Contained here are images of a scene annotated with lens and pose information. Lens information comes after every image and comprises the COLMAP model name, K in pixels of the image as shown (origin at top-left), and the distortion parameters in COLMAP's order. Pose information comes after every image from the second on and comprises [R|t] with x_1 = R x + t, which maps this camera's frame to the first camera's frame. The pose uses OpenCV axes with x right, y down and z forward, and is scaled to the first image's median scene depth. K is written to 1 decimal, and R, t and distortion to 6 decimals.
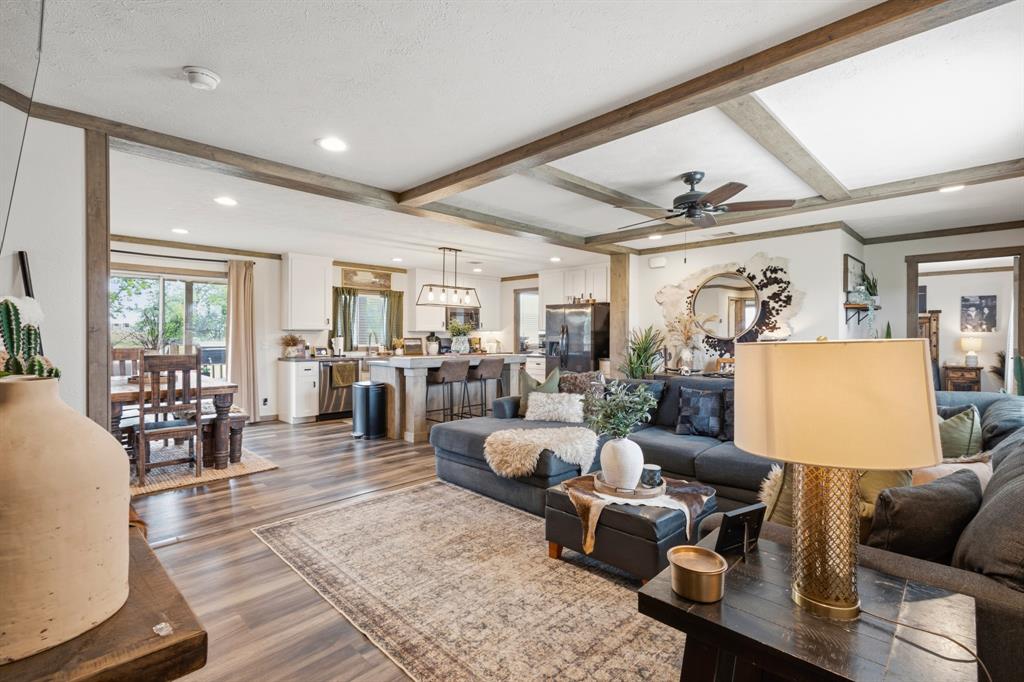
lens RADIAL K [[479.0, 0, 513.6], [0, 479.0, 338.4], [0, 0, 1]] dist [0.008384, -0.002944]
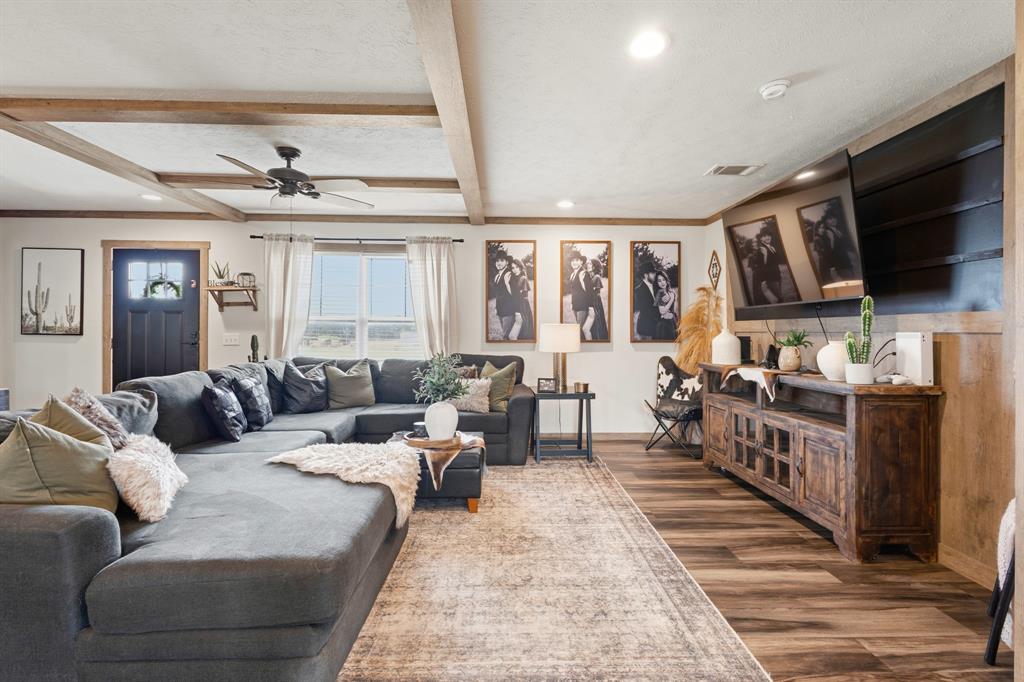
lens RADIAL K [[479.0, 0, 514.3], [0, 479.0, 335.4], [0, 0, 1]] dist [0.008384, -0.002944]
pose [[-0.727746, -0.010294, 0.685769, -0.339175], [0.002460, 0.999842, 0.017619, 0.004725], [-0.685842, 0.014509, -0.727606, 0.776849]]
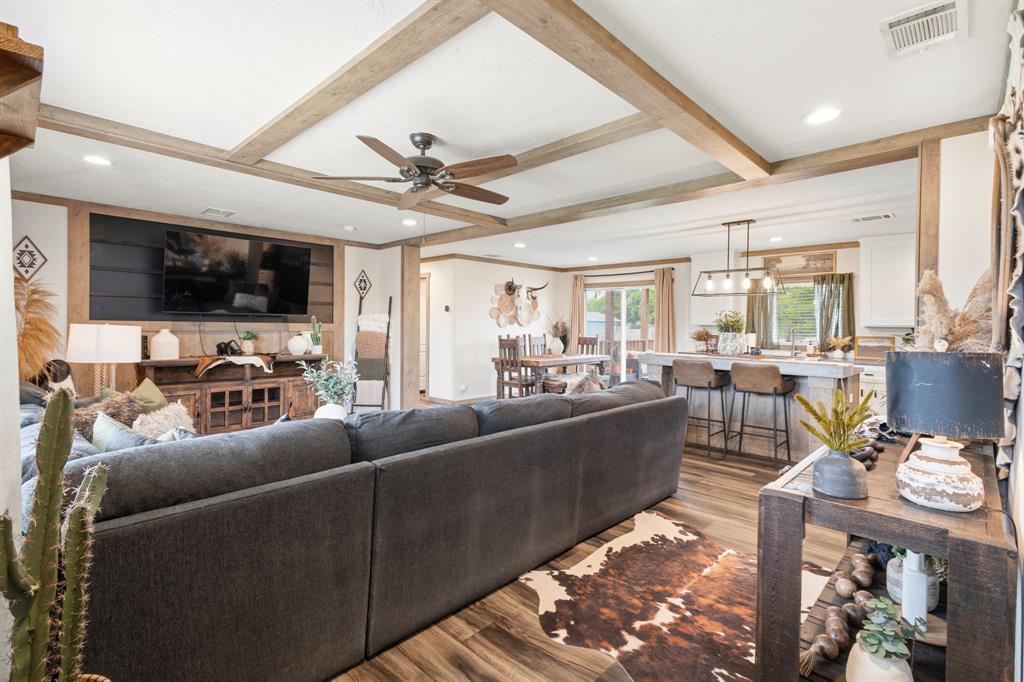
lens RADIAL K [[479.0, 0, 511.4], [0, 479.0, 325.7], [0, 0, 1]] dist [0.008384, -0.002944]
pose [[0.013959, -0.003193, -0.999897, 0.680715], [-0.019111, 0.999811, -0.003460, -0.005901], [0.999720, 0.019157, 0.013895, 0.643466]]
